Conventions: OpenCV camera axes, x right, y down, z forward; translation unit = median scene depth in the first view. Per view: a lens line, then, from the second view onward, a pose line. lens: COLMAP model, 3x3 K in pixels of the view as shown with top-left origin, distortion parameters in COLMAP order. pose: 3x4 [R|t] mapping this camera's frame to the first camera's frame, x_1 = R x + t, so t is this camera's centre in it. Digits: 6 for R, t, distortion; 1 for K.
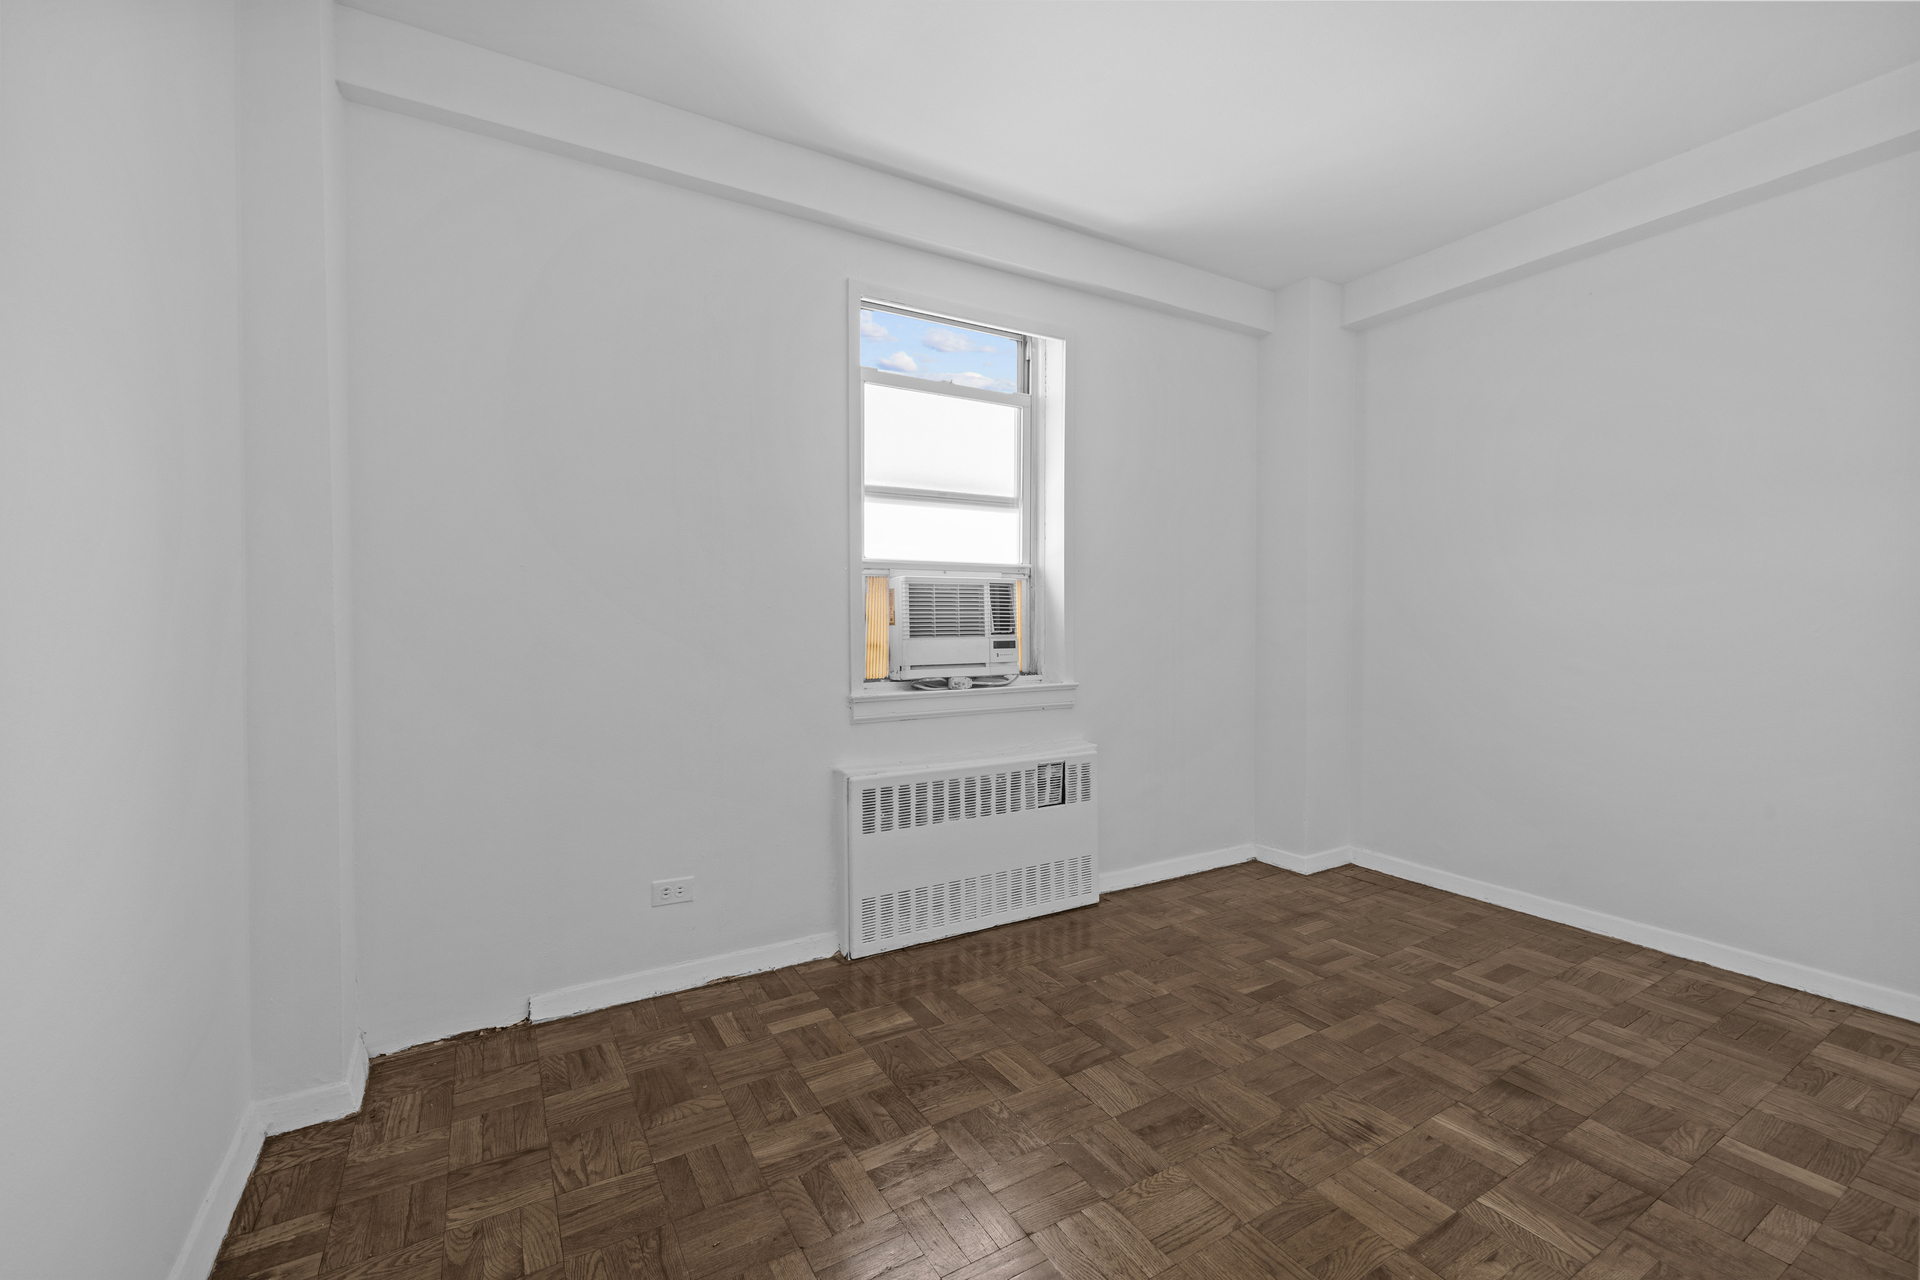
lens RADIAL K [[798.9, 0, 960.5], [0, 798.9, 642.1], [0, 0, 1]] dist [0.001647, 0.000263]
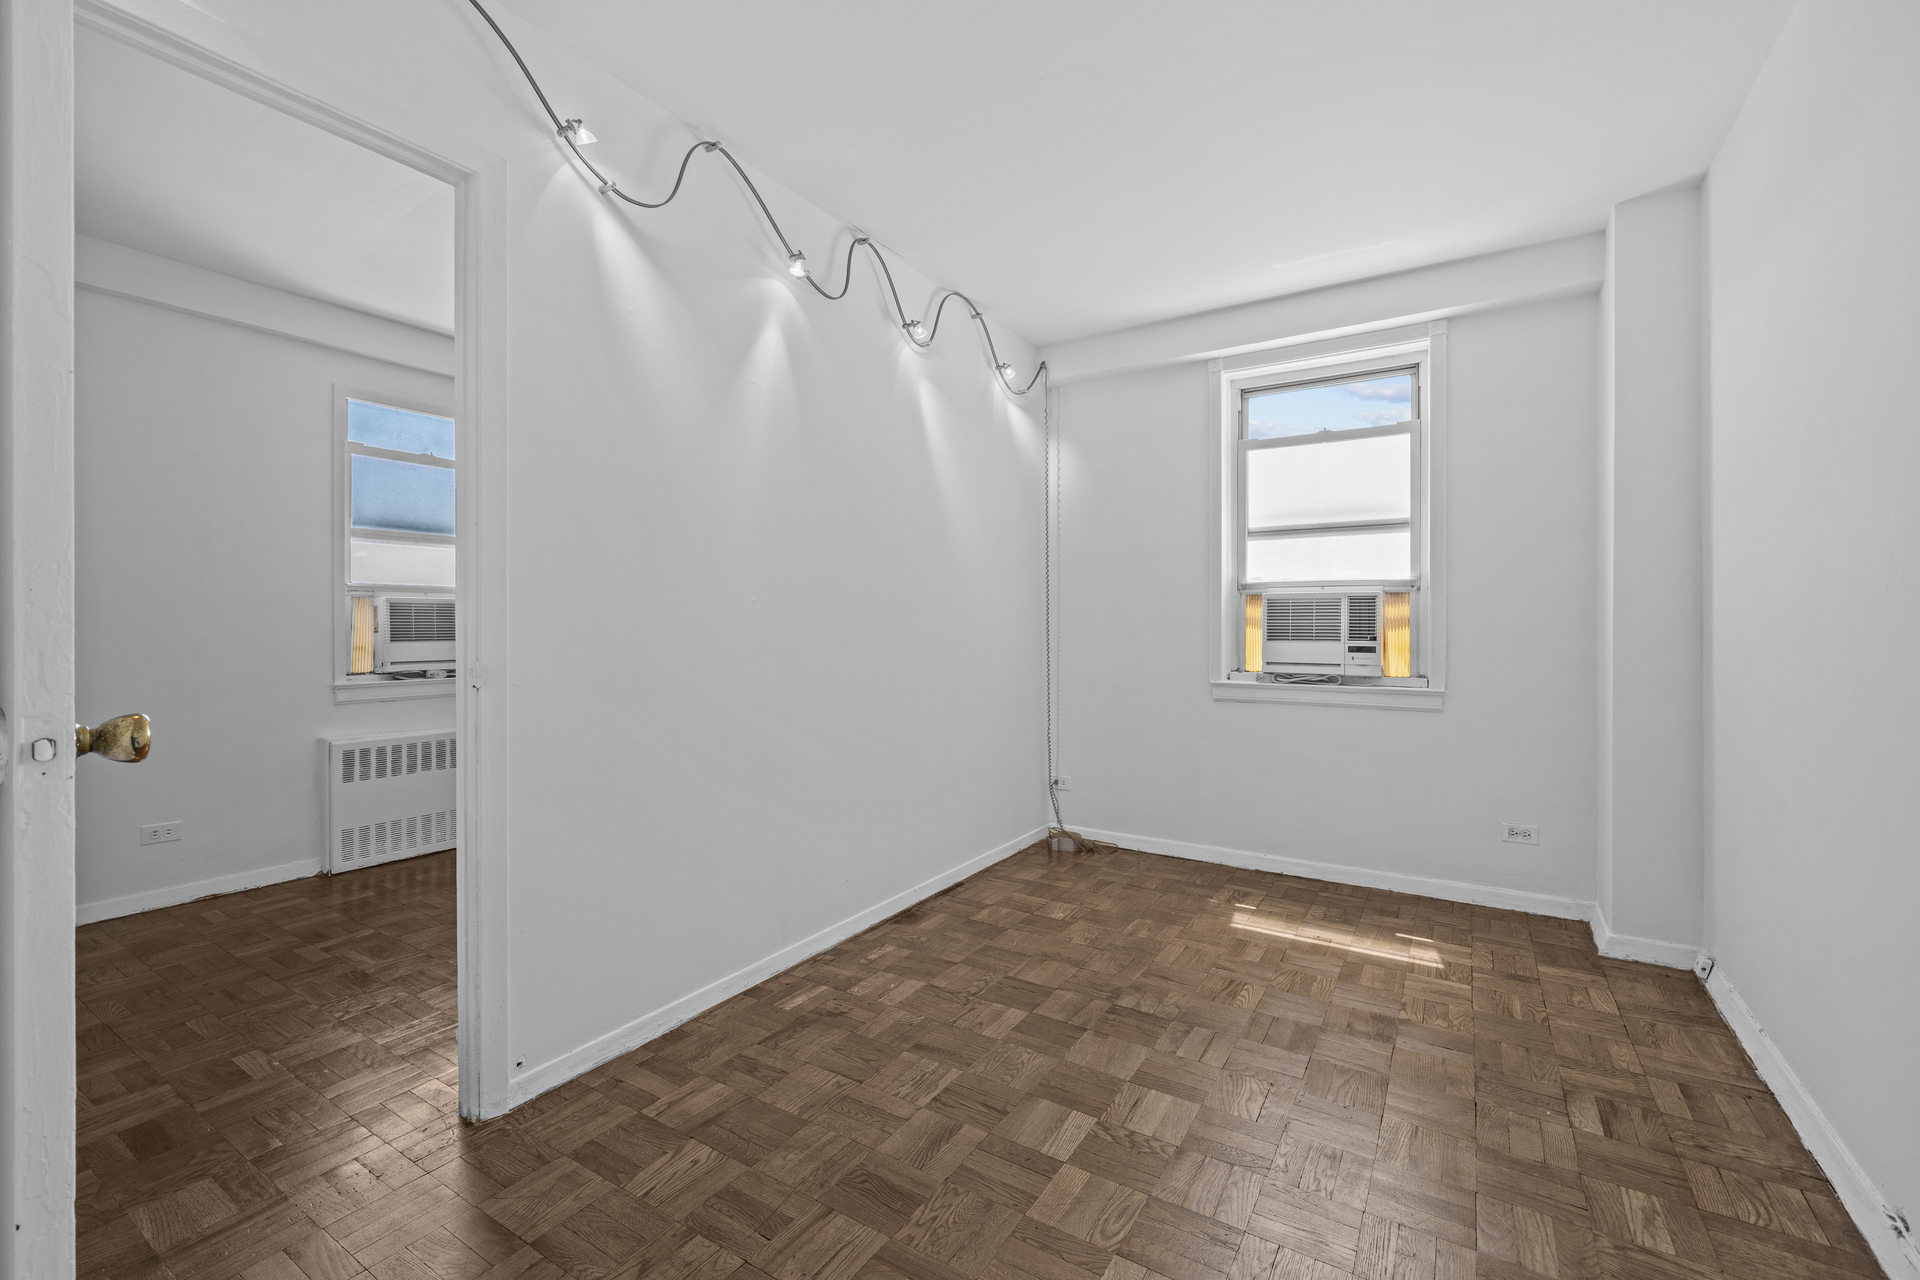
lens RADIAL K [[798.9, 0, 945.6], [0, 798.9, 627.6], [0, 0, 1]] dist [0.001647, 0.000263]
pose [[0.898510, -0.000357, 0.438954, 0.198927], [0.012306, 0.999627, -0.024377, 0.016202], [-0.438781, 0.027305, 0.898179, -0.680387]]
